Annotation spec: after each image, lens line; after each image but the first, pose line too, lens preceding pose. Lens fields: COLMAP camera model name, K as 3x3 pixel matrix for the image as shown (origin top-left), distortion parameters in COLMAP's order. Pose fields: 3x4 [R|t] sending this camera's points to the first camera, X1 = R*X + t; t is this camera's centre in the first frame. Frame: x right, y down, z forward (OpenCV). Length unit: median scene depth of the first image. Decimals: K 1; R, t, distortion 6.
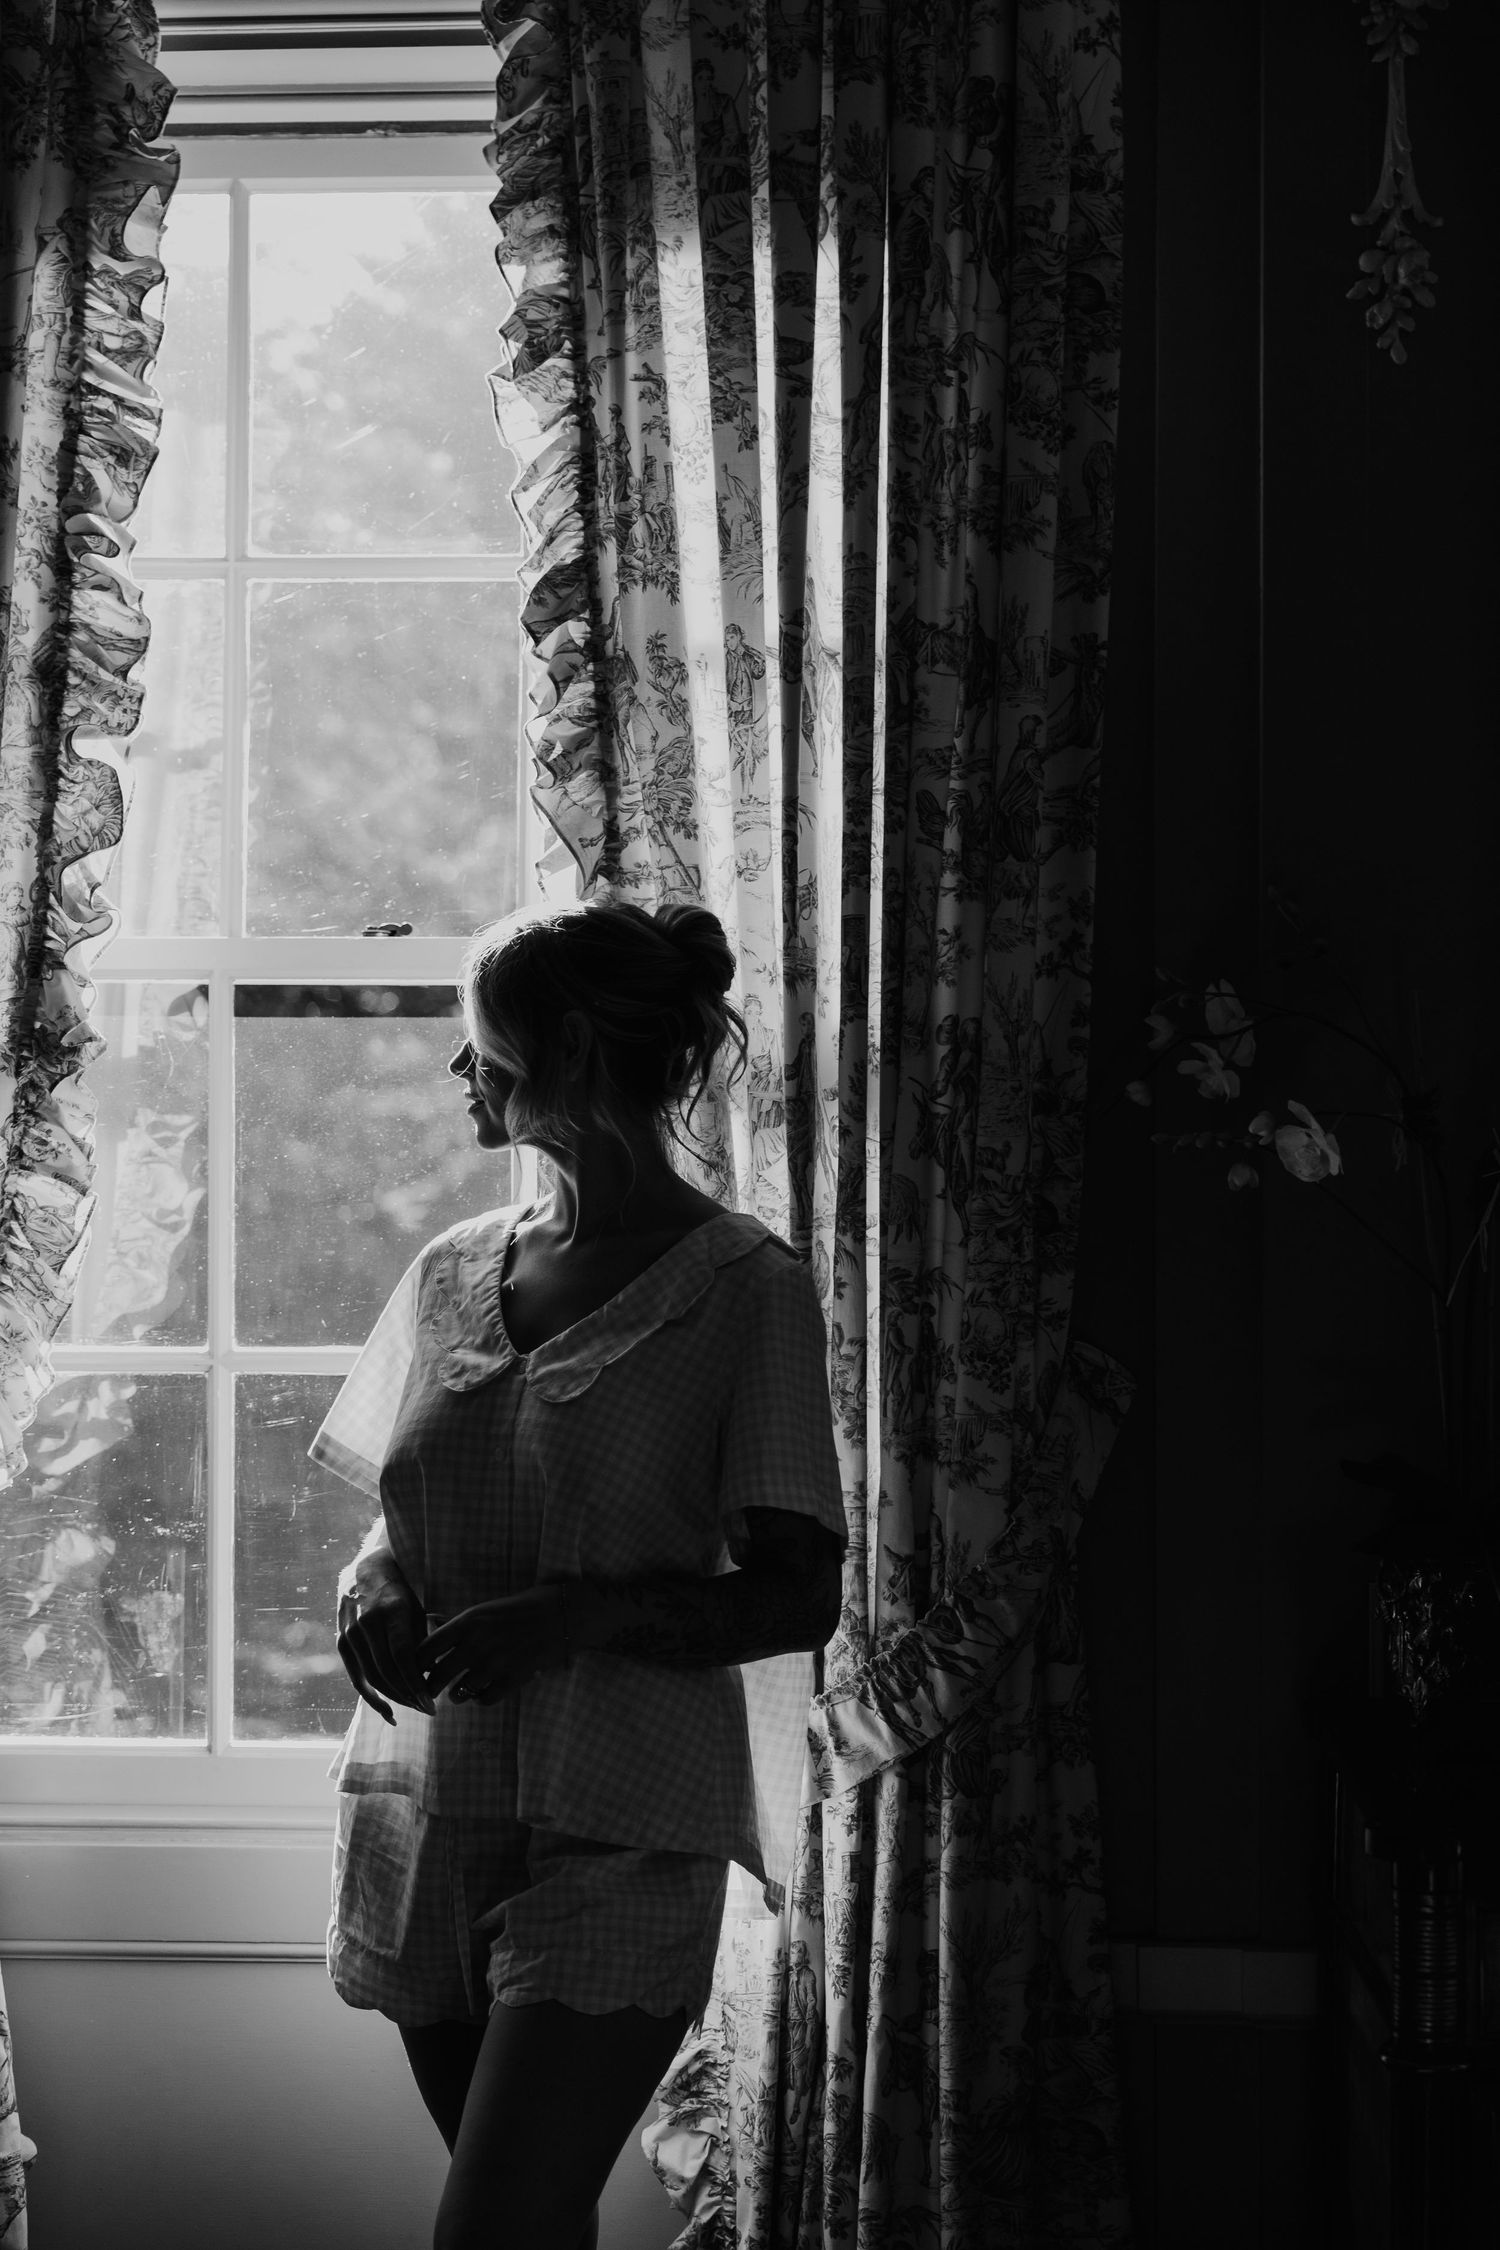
lens RADIAL K [[3488.7, 0, 770.7], [0, 3488.7, 1047.6], [0, 0, 1]] dist [0.061970, 0.000000]
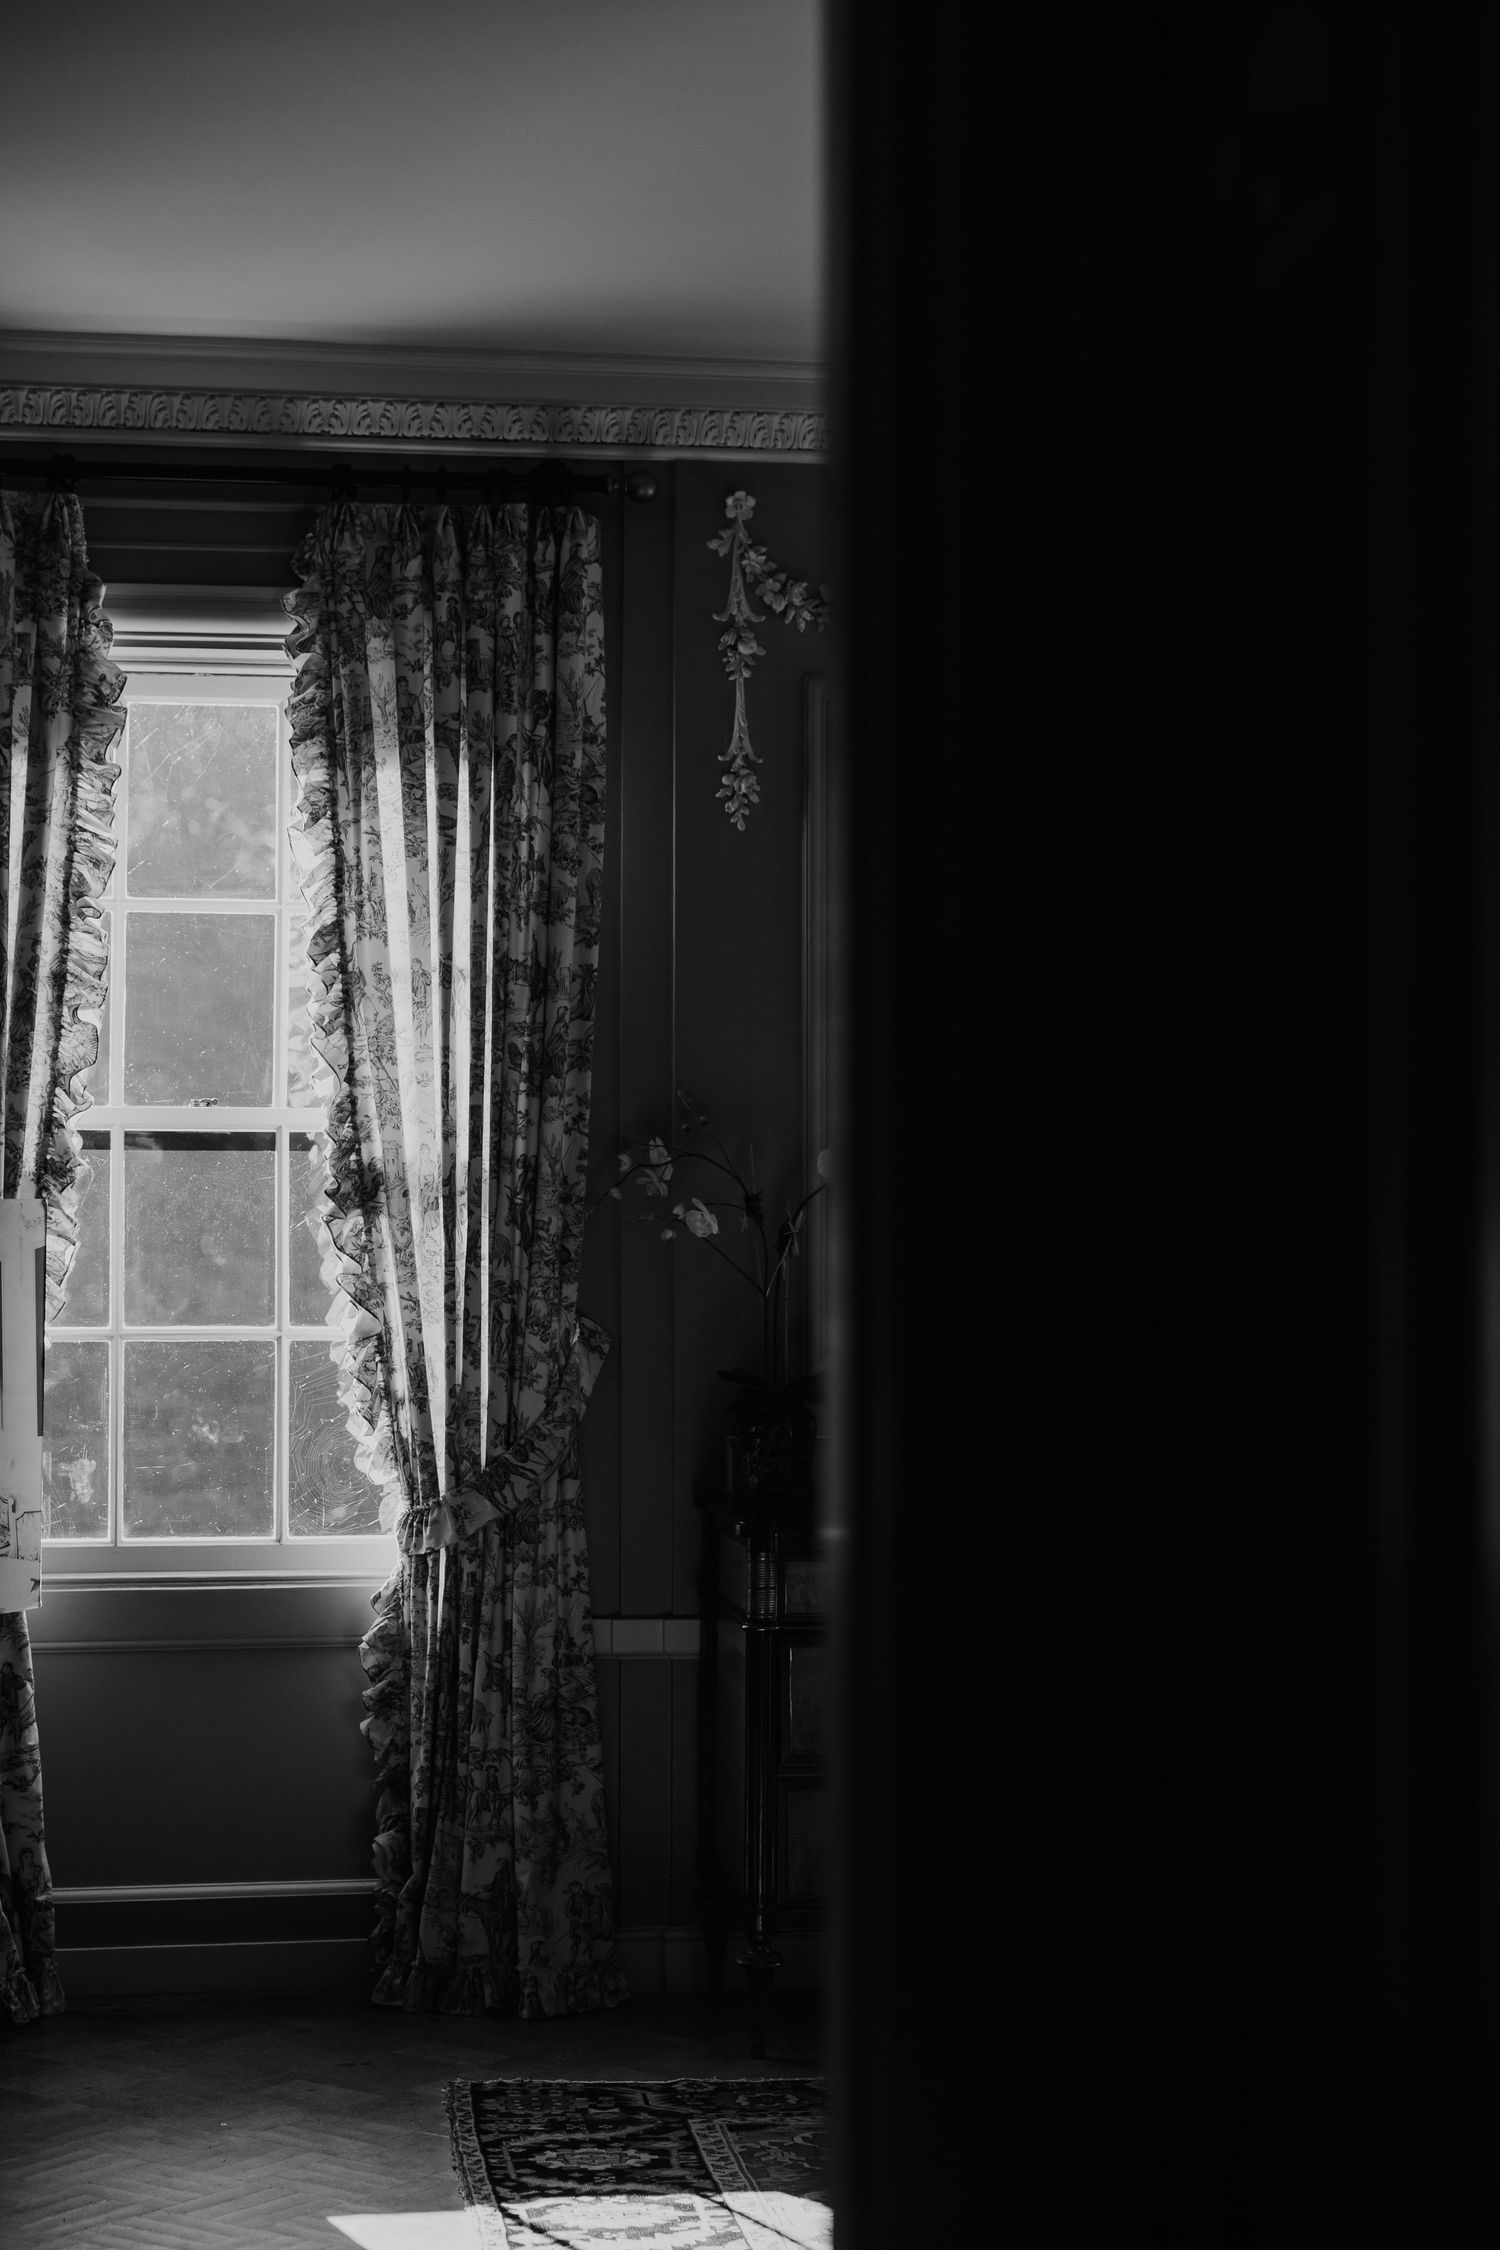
lens RADIAL K [[3870.2, 0, 750.1], [0, 3870.2, 1125.4], [0, 0, 1]] dist [0.055098, 0.000000]
pose [[0.978832, 0.005997, 0.204578, -0.272801], [-0.007196, 0.999961, 0.005117, -0.037886], [-0.204540, -0.006481, 0.978837, -1.193394]]
